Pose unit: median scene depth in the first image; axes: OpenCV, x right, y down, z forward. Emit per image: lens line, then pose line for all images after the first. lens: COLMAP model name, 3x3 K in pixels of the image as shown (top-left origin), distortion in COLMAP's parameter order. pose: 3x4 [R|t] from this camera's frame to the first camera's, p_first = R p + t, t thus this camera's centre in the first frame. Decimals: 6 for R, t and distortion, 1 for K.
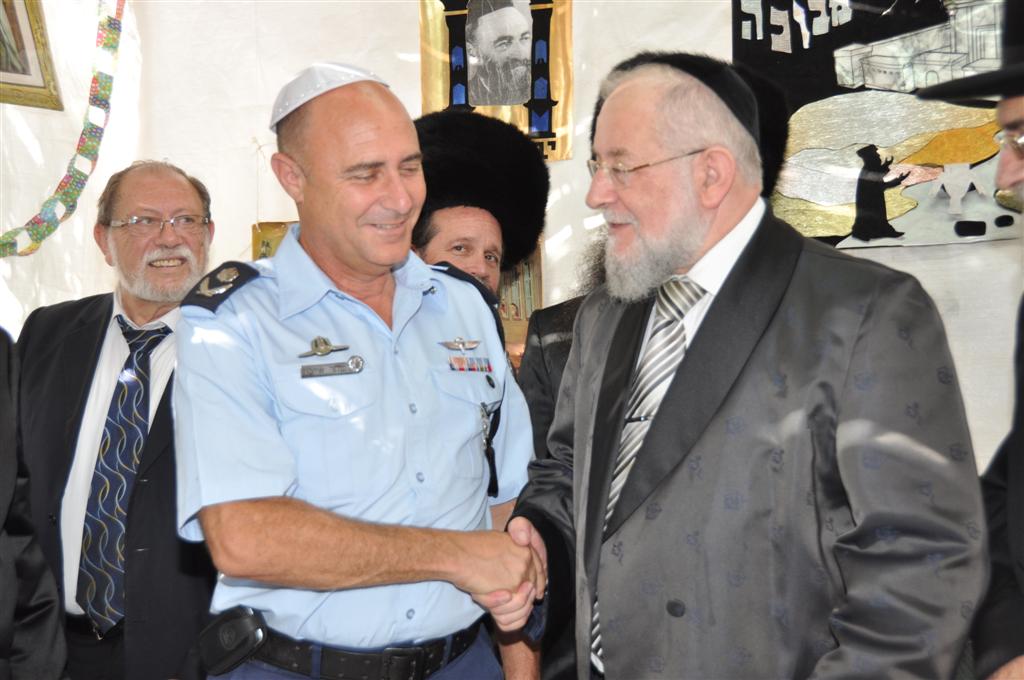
lens RADIAL K [[1564.5, 0, 514.8], [0, 1564.5, 341.2], [0, 0, 1]] dist [0.008319, 1.242325]
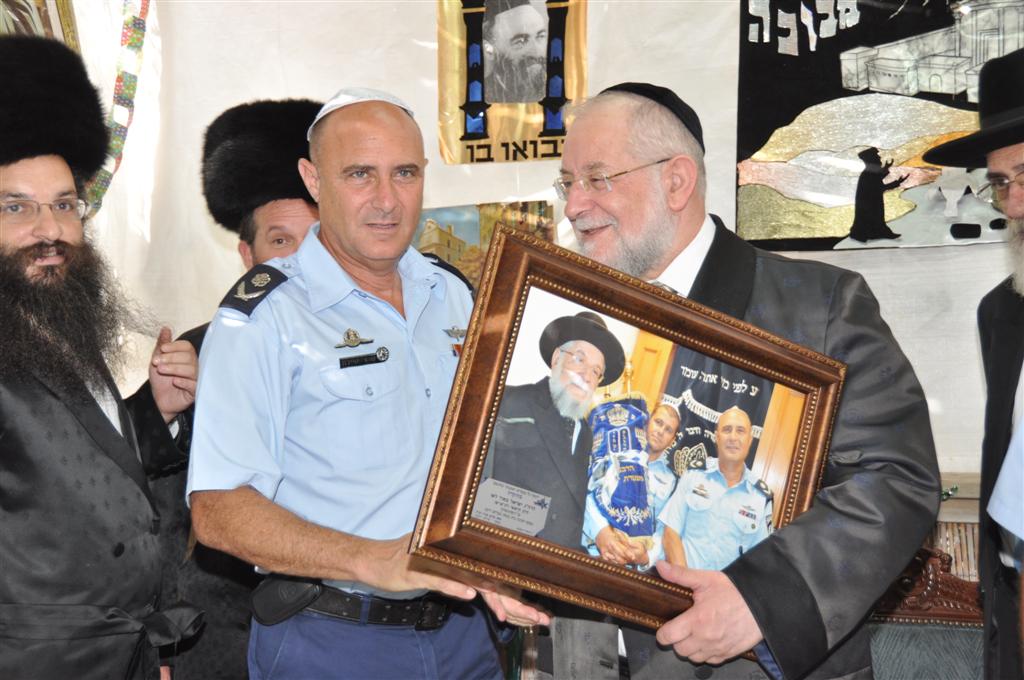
lens RADIAL K [[1863.3, 0, 509.7], [0, 1863.3, 342.6], [0, 0, 1]] dist [0.039488, 2.787816]
pose [[0.998620, 0.014817, -0.050383, 0.054571], [-0.015023, 0.999880, -0.003721, 0.009204], [0.050321, 0.004472, 0.998723, -0.219431]]
